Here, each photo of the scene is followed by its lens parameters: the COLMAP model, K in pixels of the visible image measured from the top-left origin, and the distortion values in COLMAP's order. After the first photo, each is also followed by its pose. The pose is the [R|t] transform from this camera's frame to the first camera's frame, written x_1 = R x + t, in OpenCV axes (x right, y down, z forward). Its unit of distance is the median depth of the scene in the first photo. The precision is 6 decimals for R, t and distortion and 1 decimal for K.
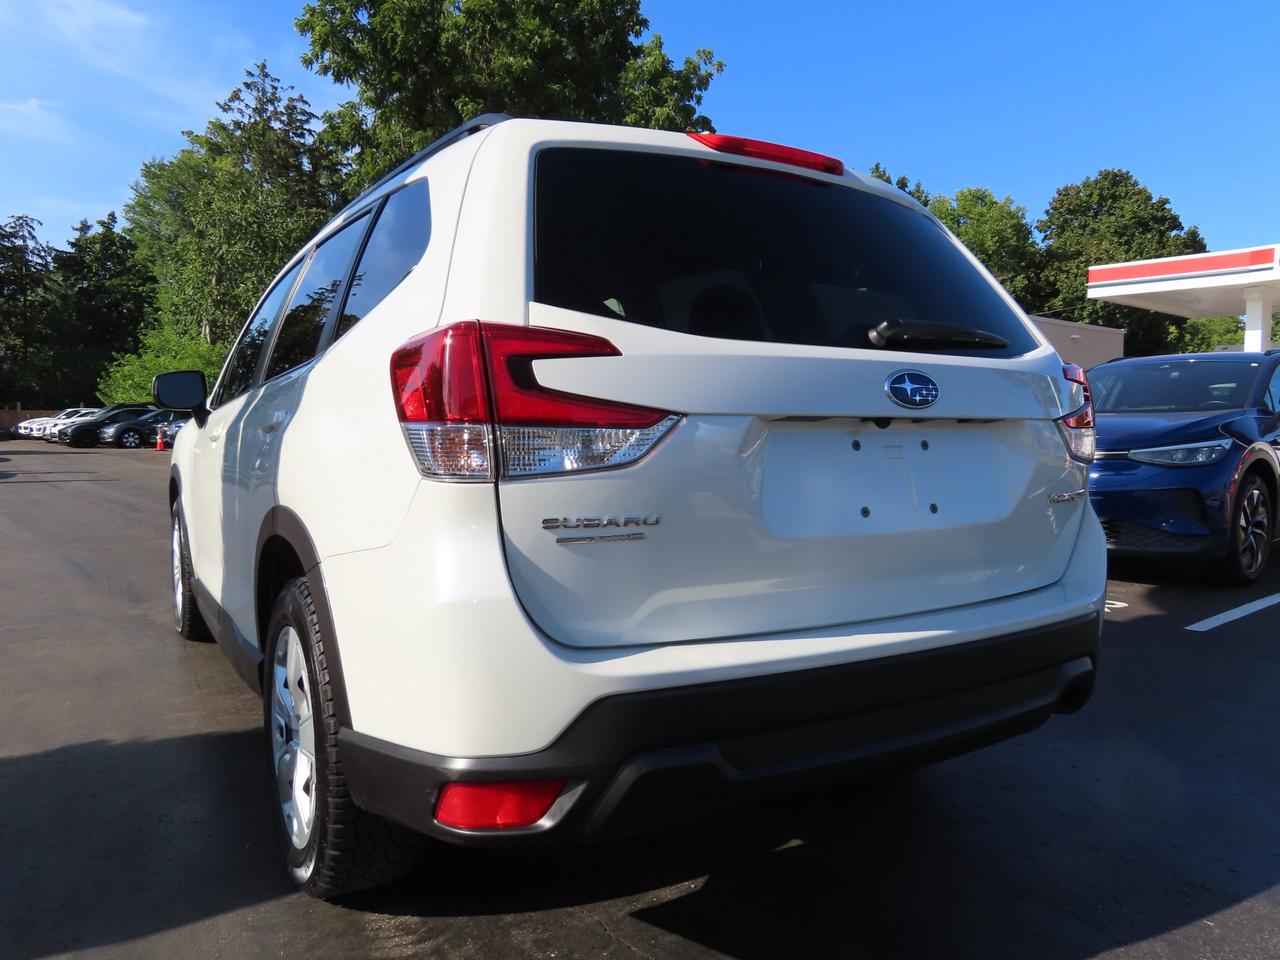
lens RADIAL K [[920.6, 0, 647.6], [0, 920.6, 488.1], [0, 0, 1]] dist [-0.012110, 0.006349]
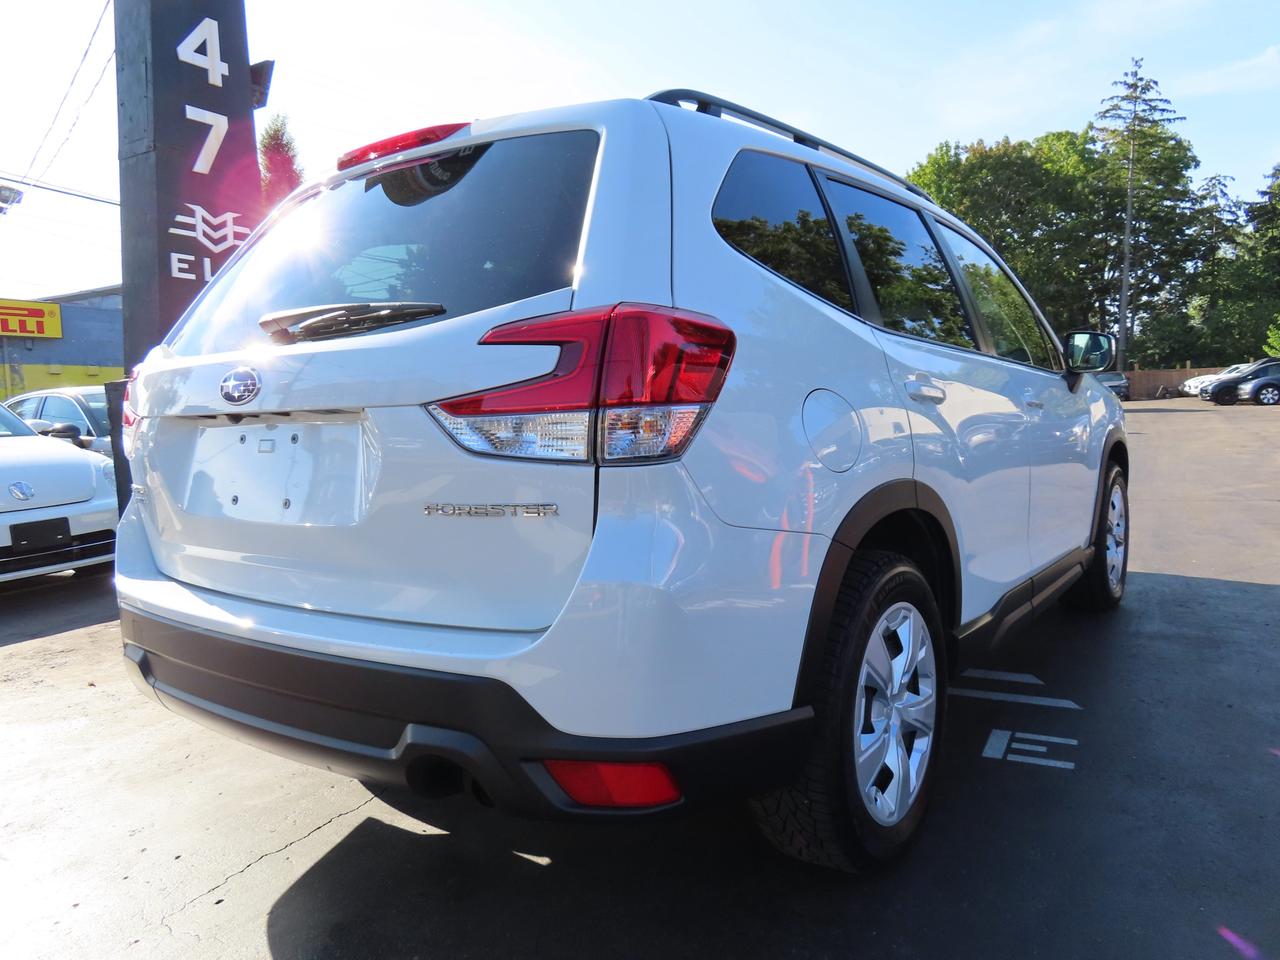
lens RADIAL K [[920.6, 0, 642.5], [0, 920.6, 485.2], [0, 0, 1]] dist [-0.012110, 0.006349]
pose [[0.373835, 0.067538, -0.925033, 0.473081], [-0.025577, 0.997717, 0.062509, -0.023782], [0.927143, 0.000292, 0.374708, 0.342461]]
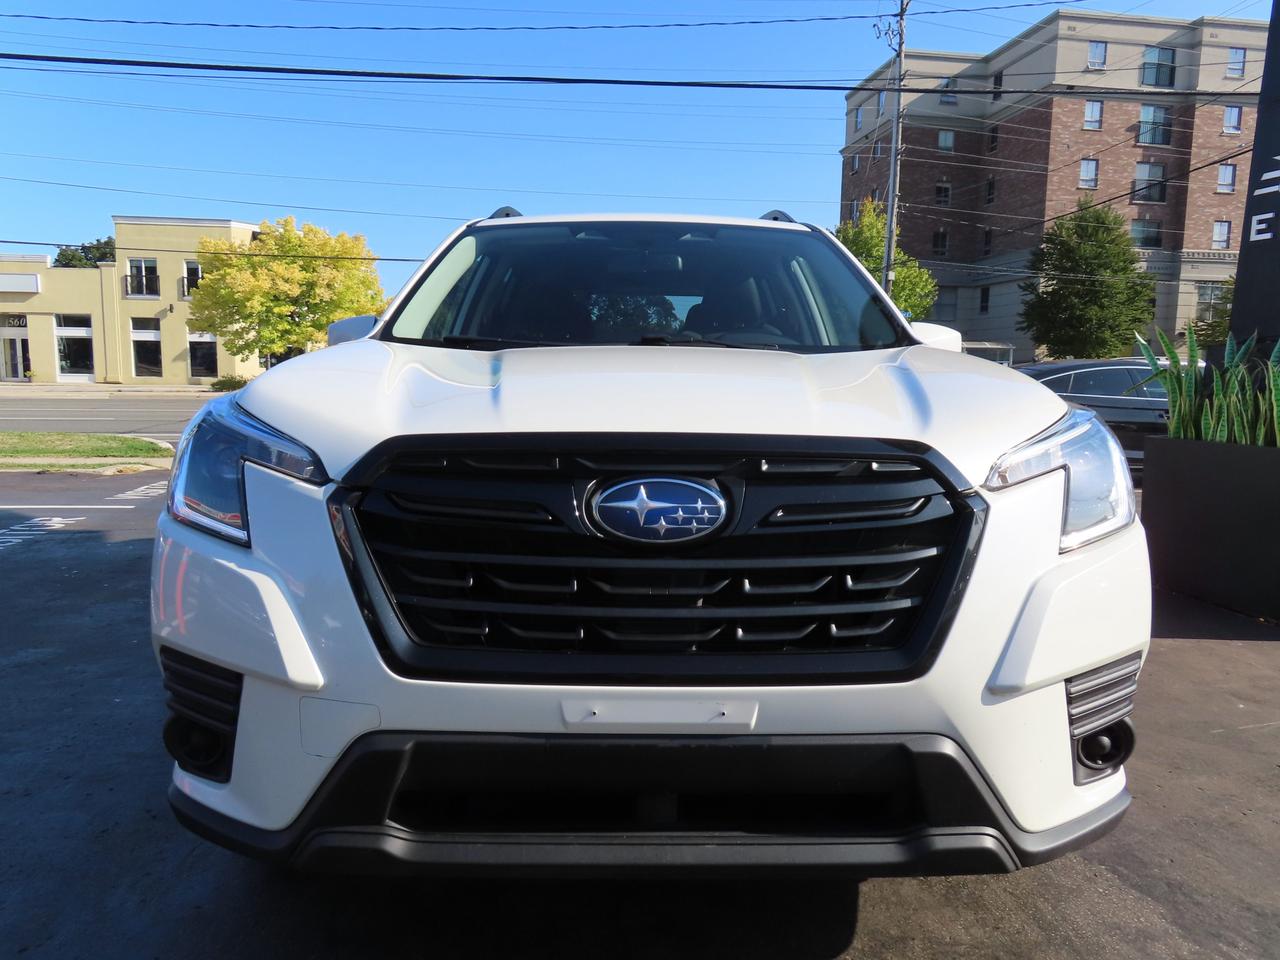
lens RADIAL K [[920.6, 0, 638.2], [0, 920.6, 475.0], [0, 0, 1]] dist [-0.012110, 0.006349]
pose [[-0.855605, -0.068456, 0.513083, -0.509552], [0.020568, 0.985938, 0.165844, -0.096497], [-0.517221, 0.152450, -0.842165, 1.326420]]
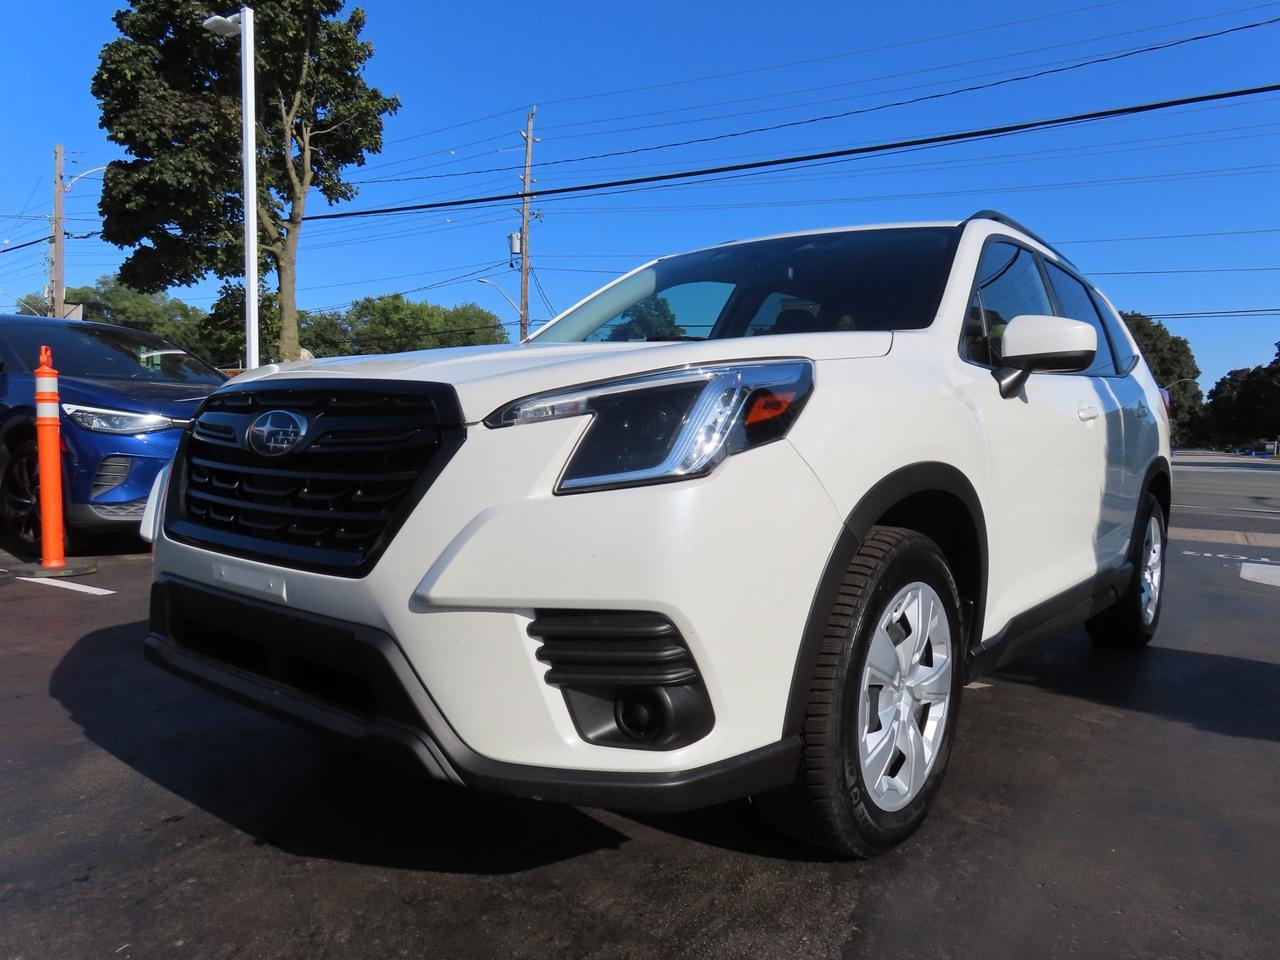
lens RADIAL K [[920.6, 0, 636.0], [0, 920.6, 467.7], [0, 0, 1]] dist [-0.012110, 0.006349]
pose [[-0.324498, -0.051066, 0.944507, -0.757543], [0.034210, 0.997255, 0.065671, -0.049151], [-0.945267, 0.053622, -0.321860, 1.092241]]
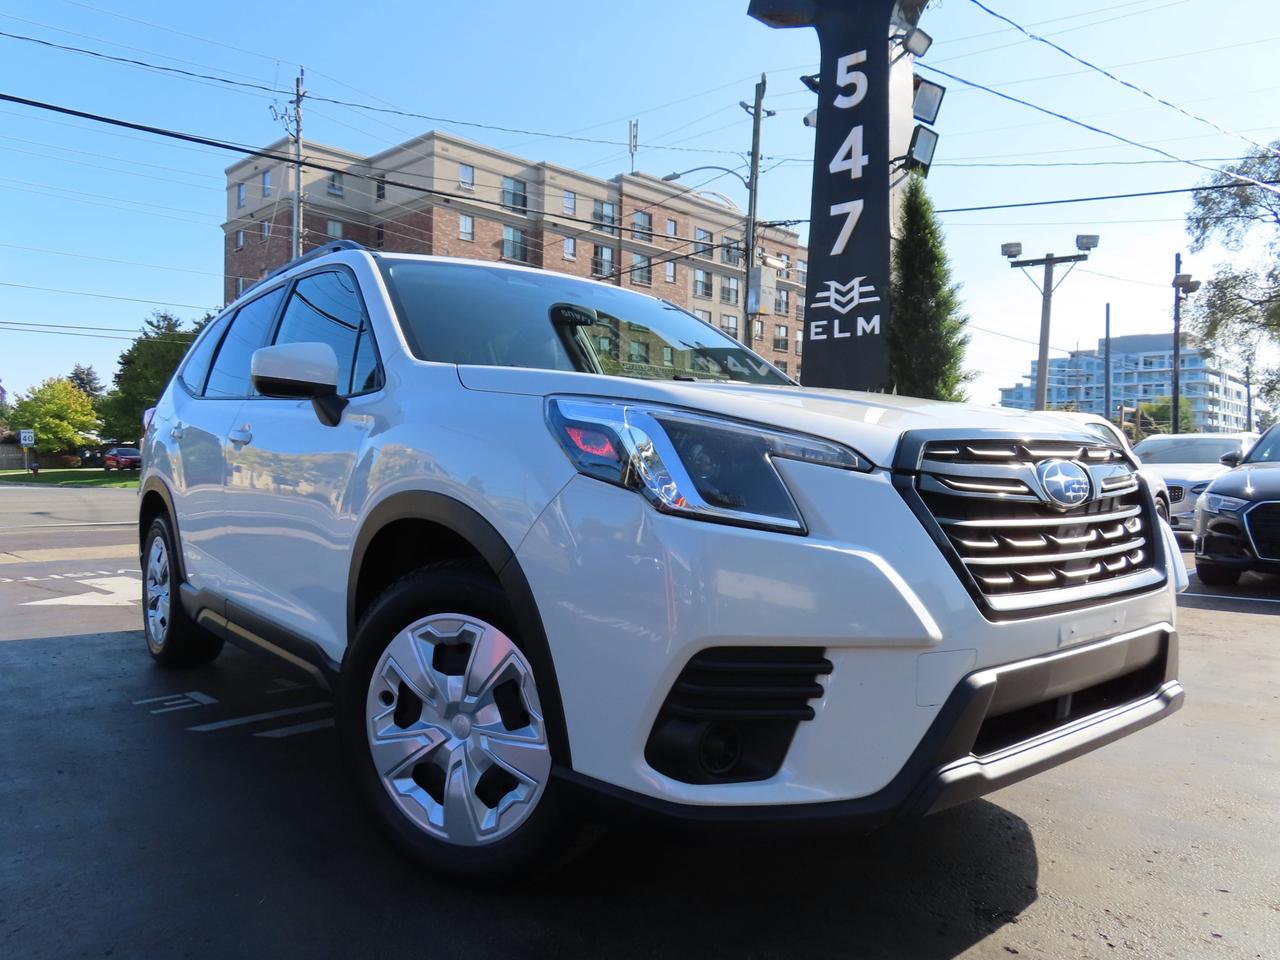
lens RADIAL K [[920.6, 0, 645.5], [0, 920.6, 474.1], [0, 0, 1]] dist [-0.012110, 0.006349]
pose [[-0.991847, -0.003698, -0.127378, -0.173758], [-0.013525, 0.996988, 0.076372, -0.072625], [0.126712, 0.077472, -0.988910, 1.443210]]
